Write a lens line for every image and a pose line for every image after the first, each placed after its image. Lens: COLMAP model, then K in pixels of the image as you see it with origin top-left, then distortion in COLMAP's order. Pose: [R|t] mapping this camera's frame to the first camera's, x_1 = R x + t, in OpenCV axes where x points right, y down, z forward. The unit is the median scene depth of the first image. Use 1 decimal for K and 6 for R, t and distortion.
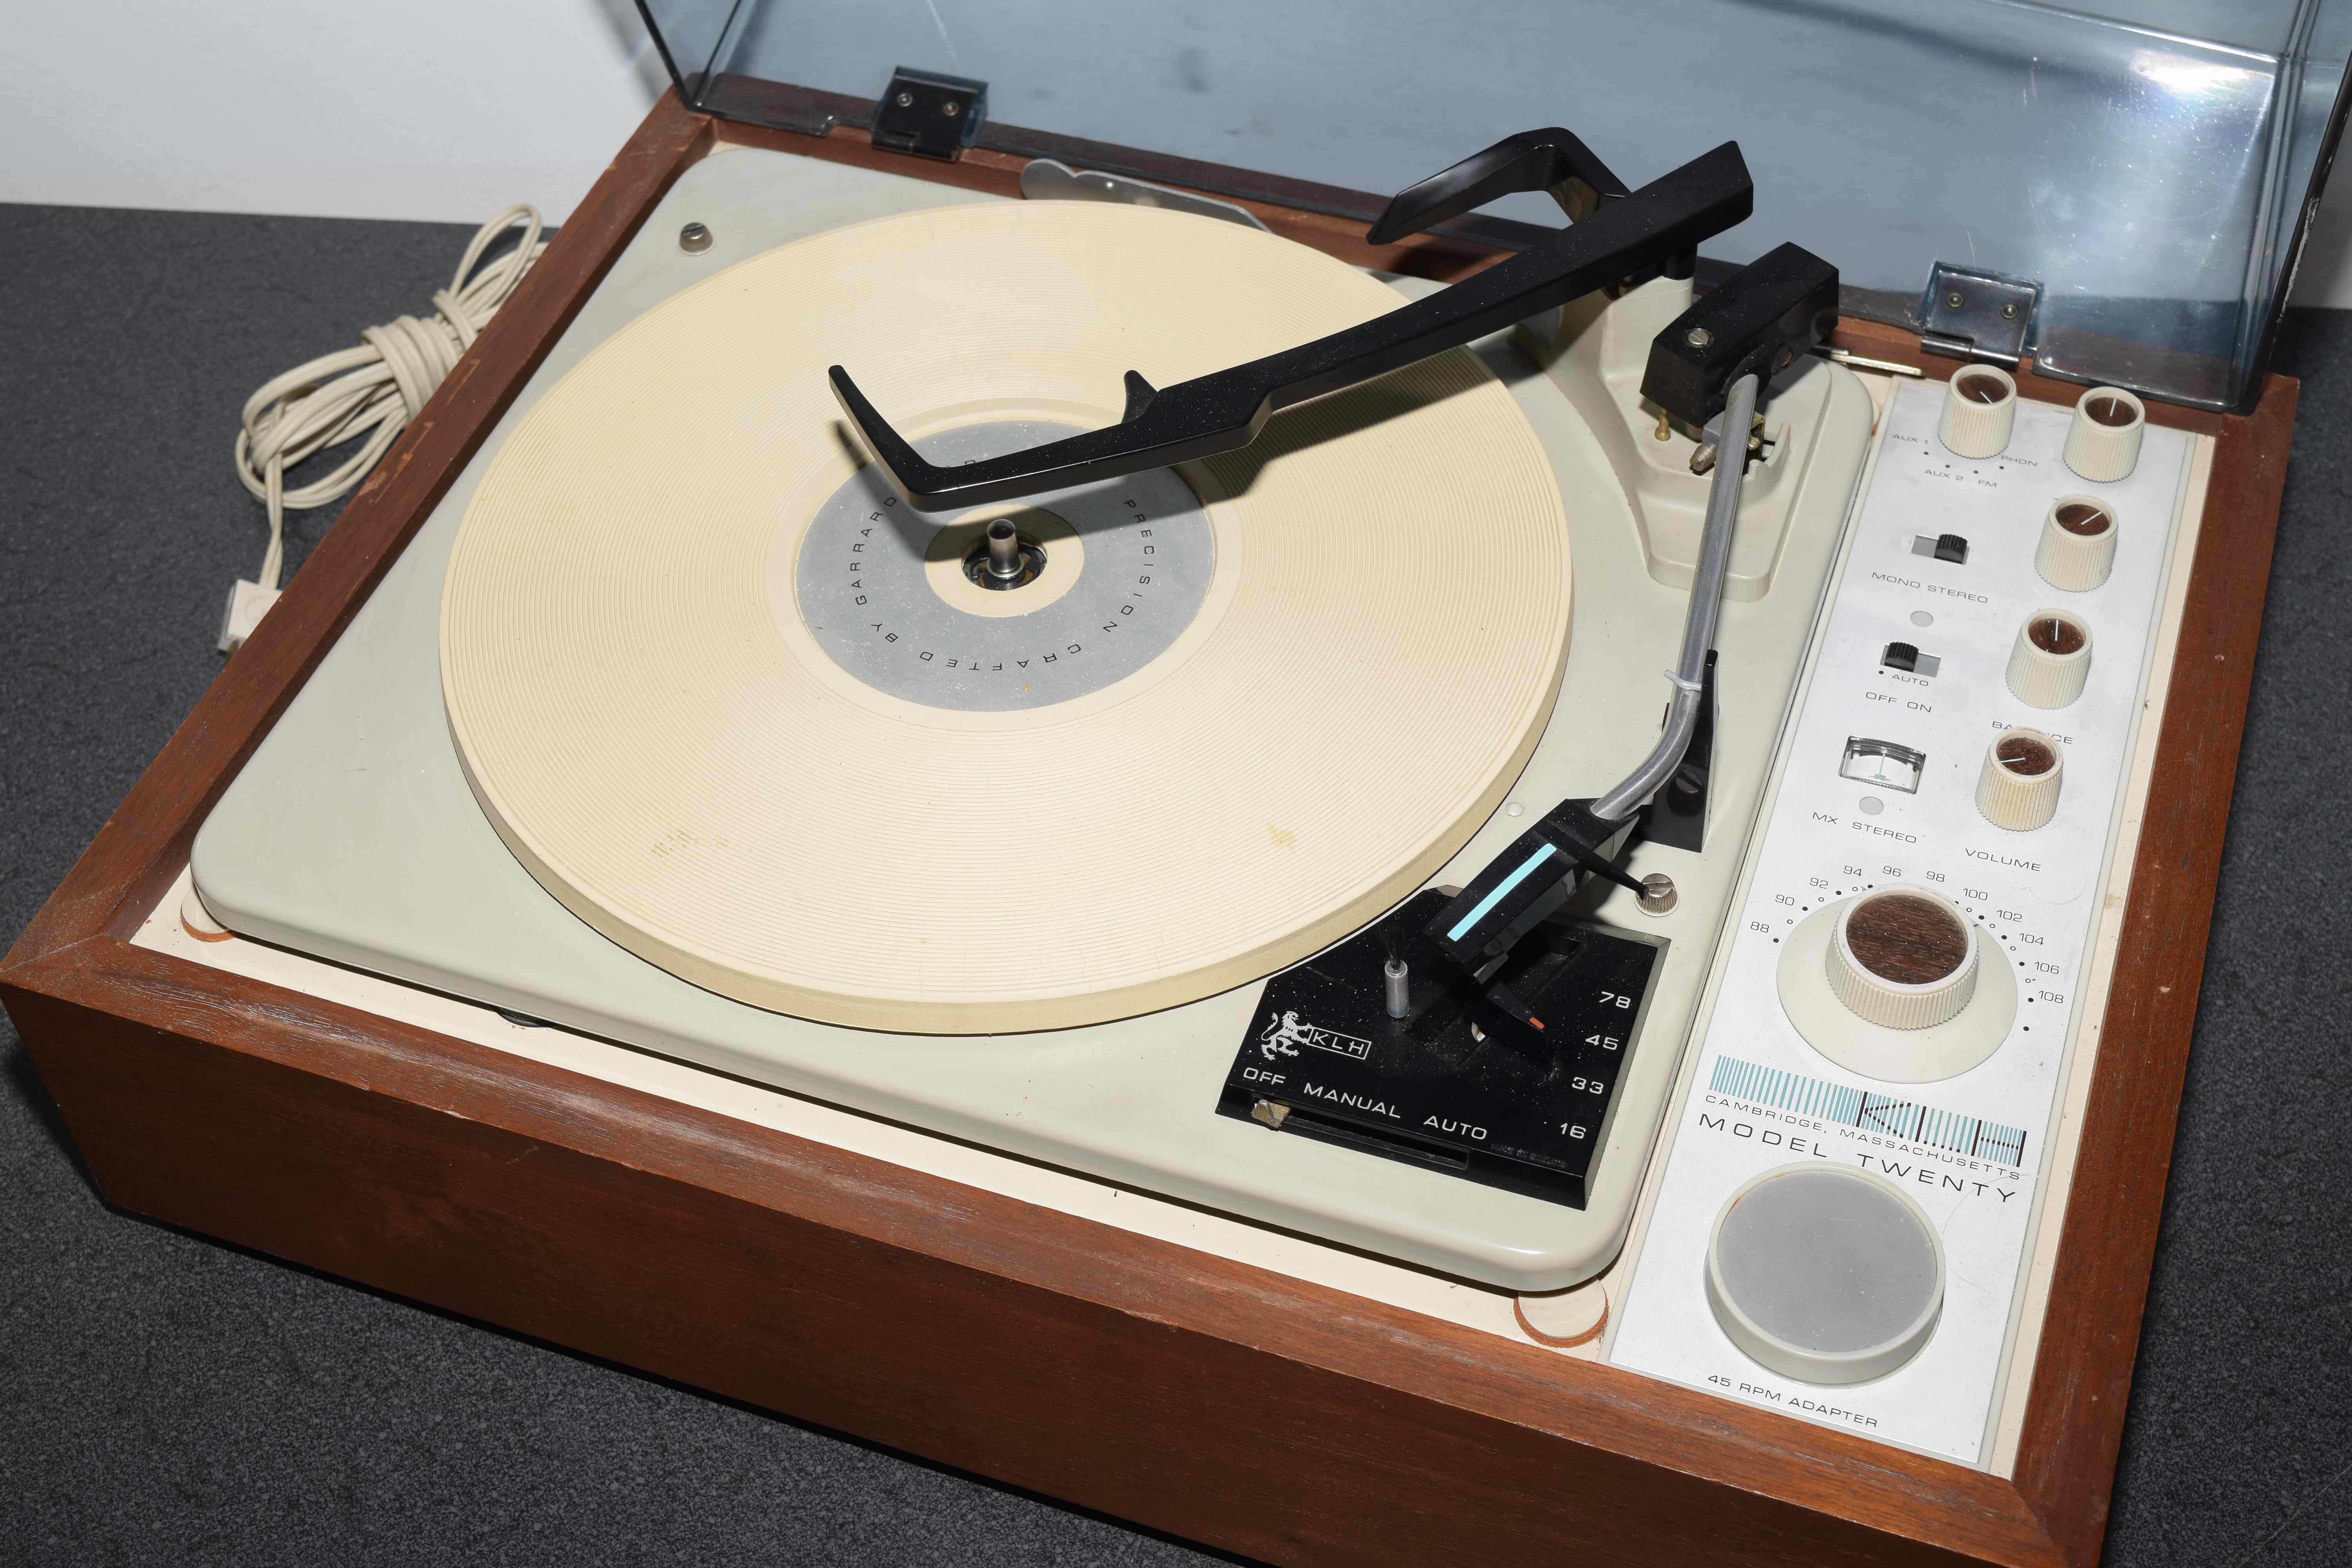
lens RADIAL K [[3134.8, 0, 1172.5], [0, 3134.8, 771.3], [0, 0, 1]] dist [-0.029580, 0.000000]
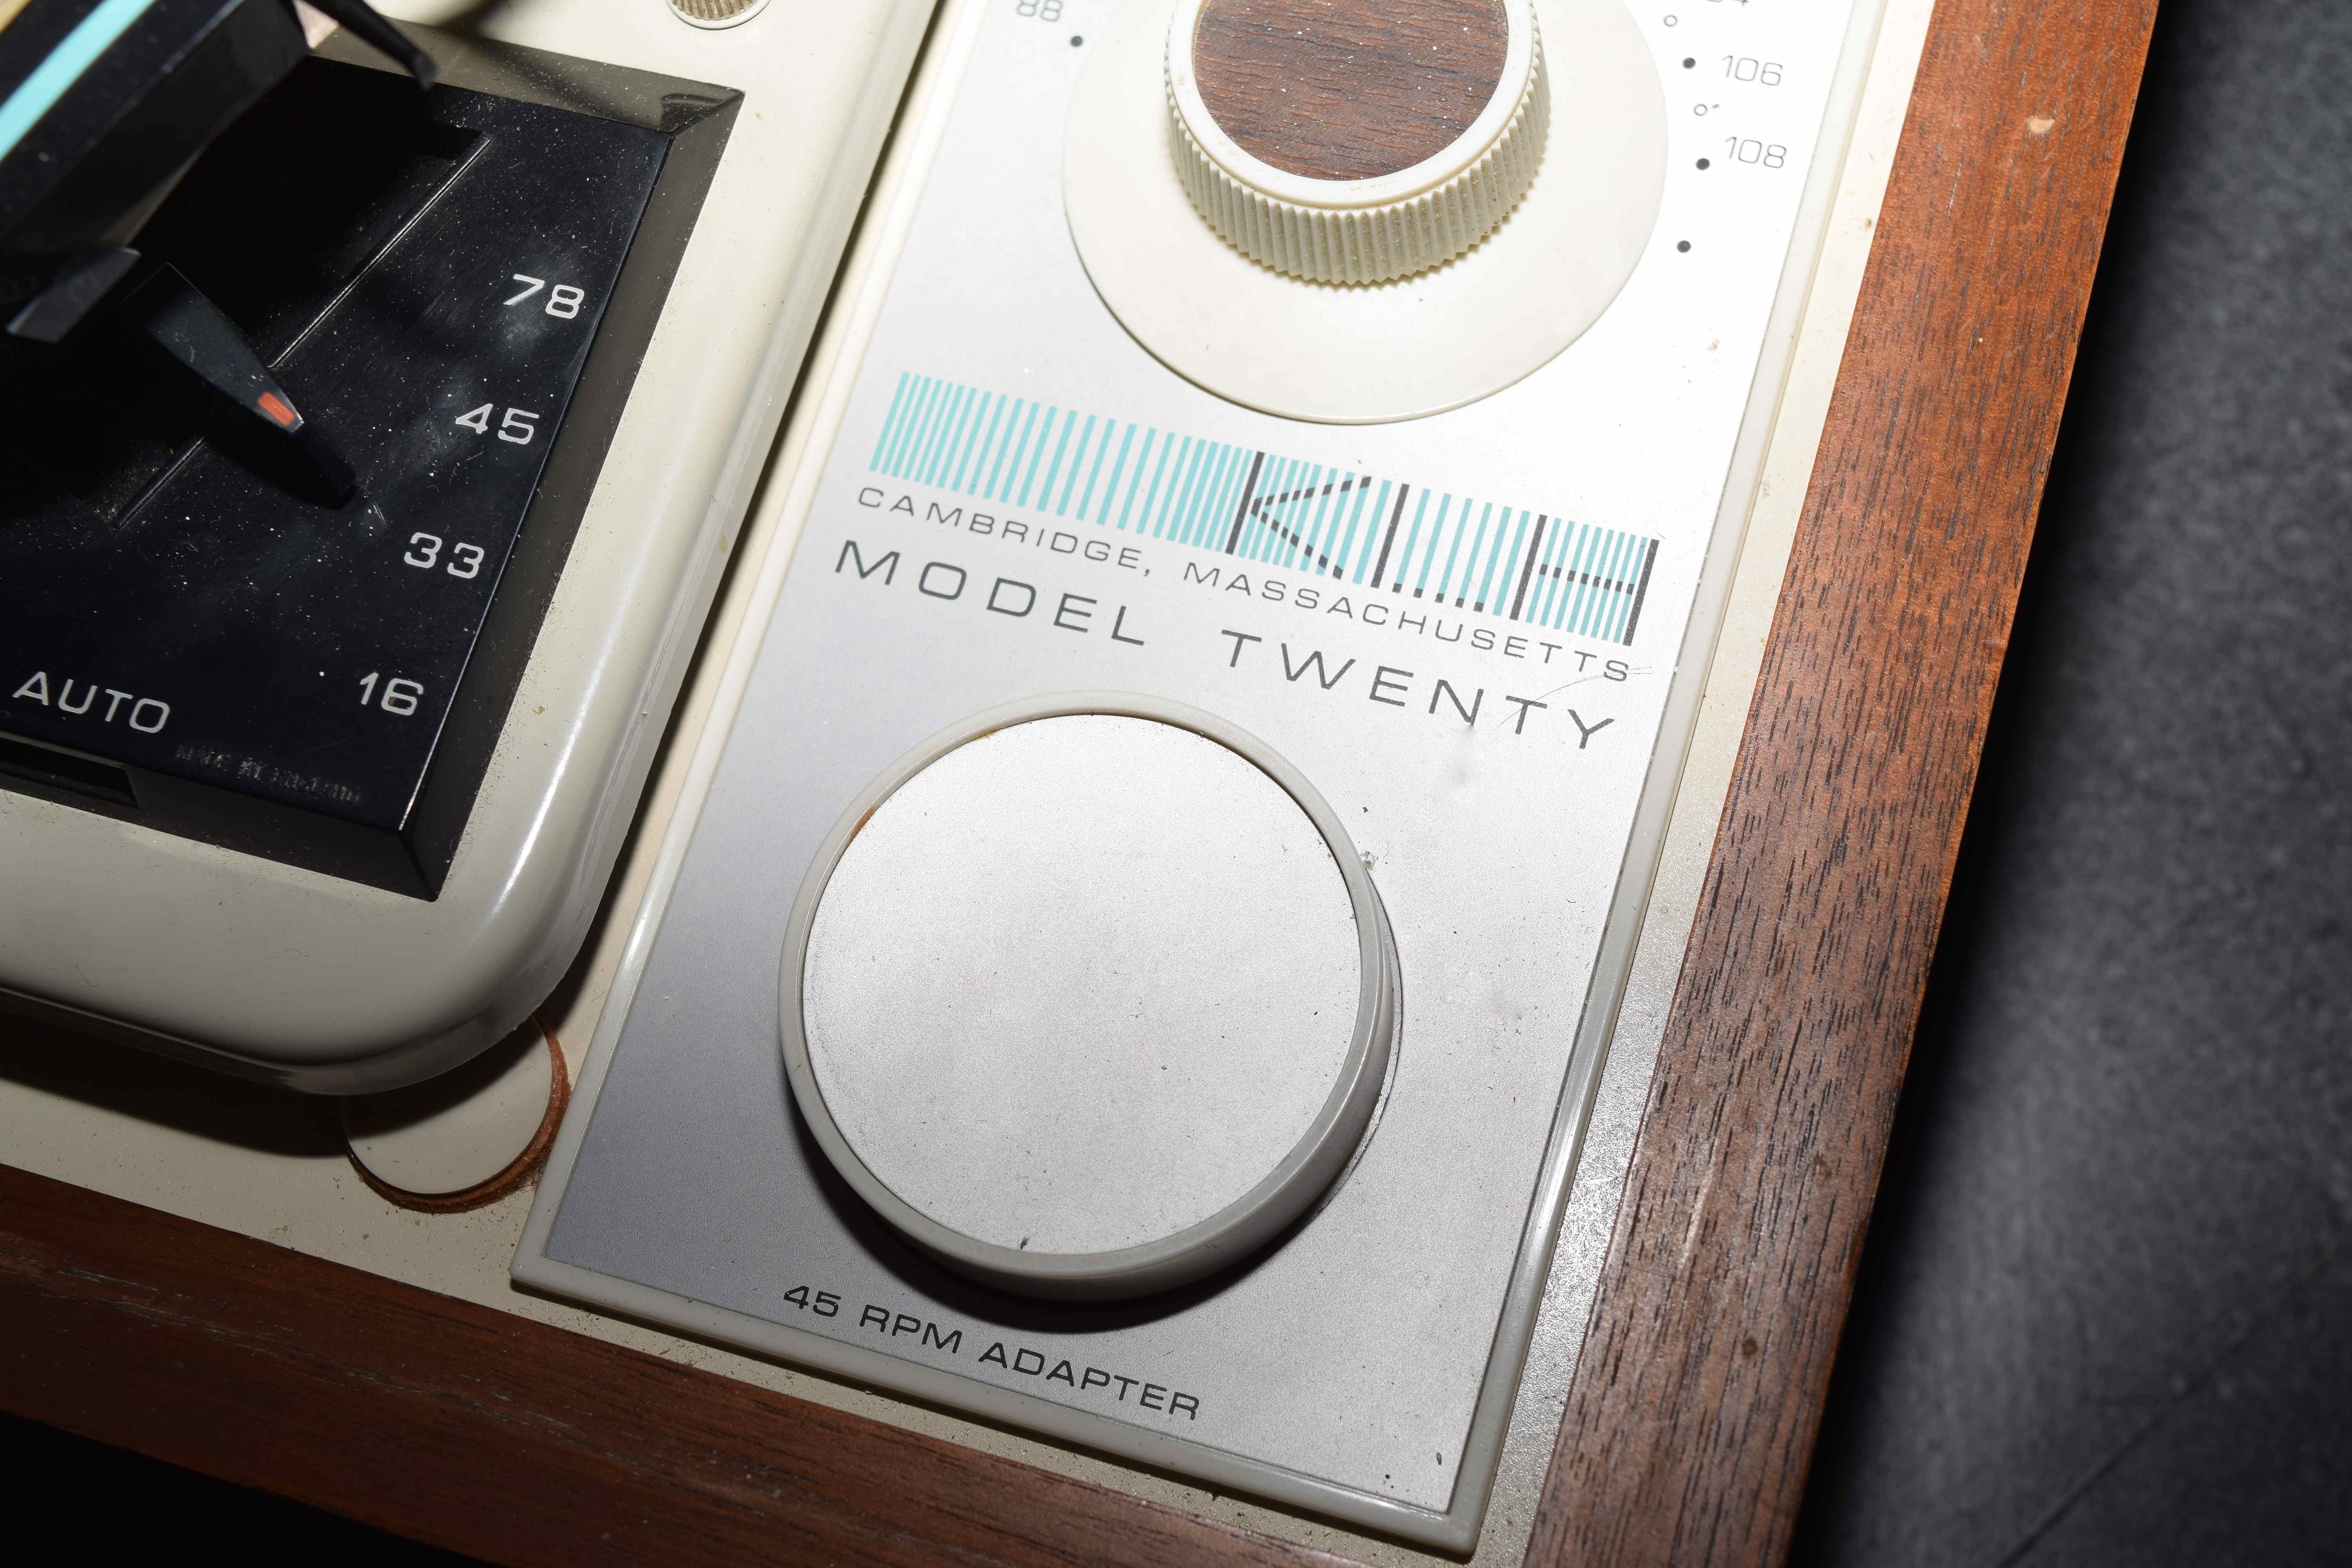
lens RADIAL K [[3485.4, 0, 1192.0], [0, 3485.4, 772.9], [0, 0, 1]] dist [-0.016410, 0.000000]
pose [[0.996336, -0.069285, -0.050143, 0.225956], [0.082761, 0.928921, 0.360911, -0.018097], [0.021573, -0.363738, 0.931251, 0.562855]]
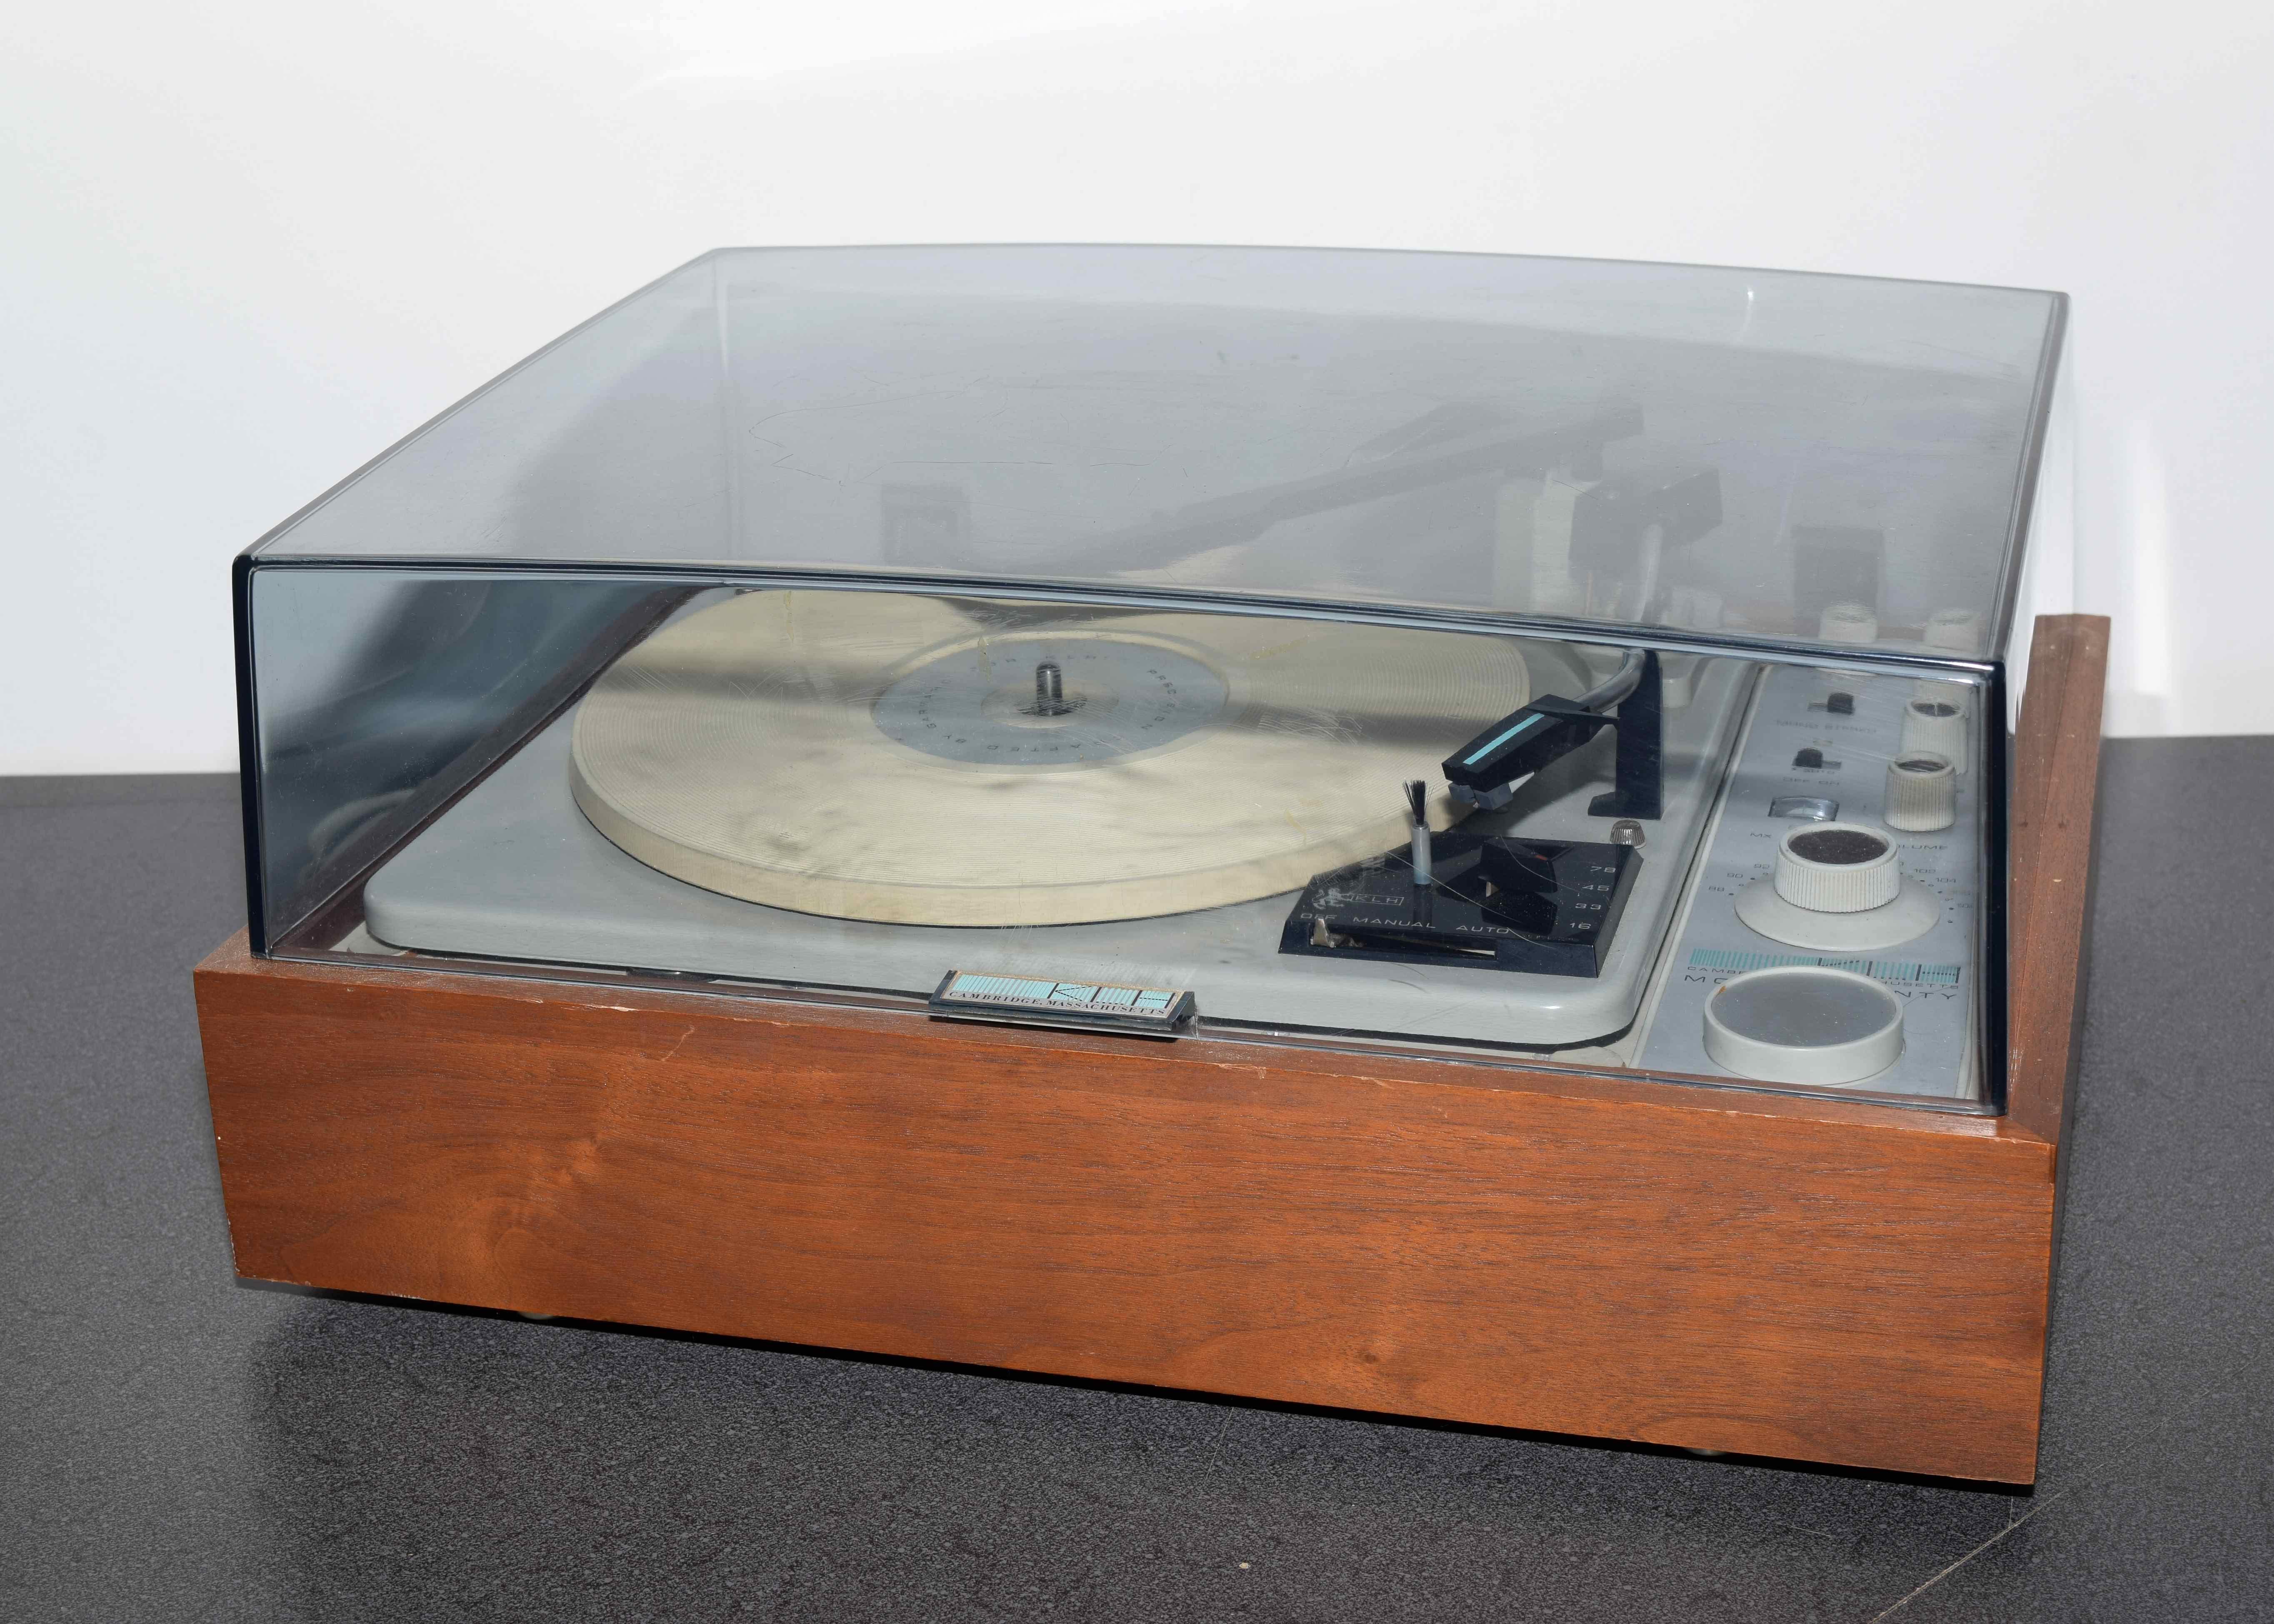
lens RADIAL K [[3752.0, 0, 1156.7], [0, 3752.0, 791.6], [0, 0, 1]] dist [0.024662, 0.000000]
pose [[0.997336, -0.025186, 0.068456, -0.121379], [0.053239, 0.892887, -0.447122, 0.651461], [-0.049862, 0.449575, 0.891850, -0.276047]]
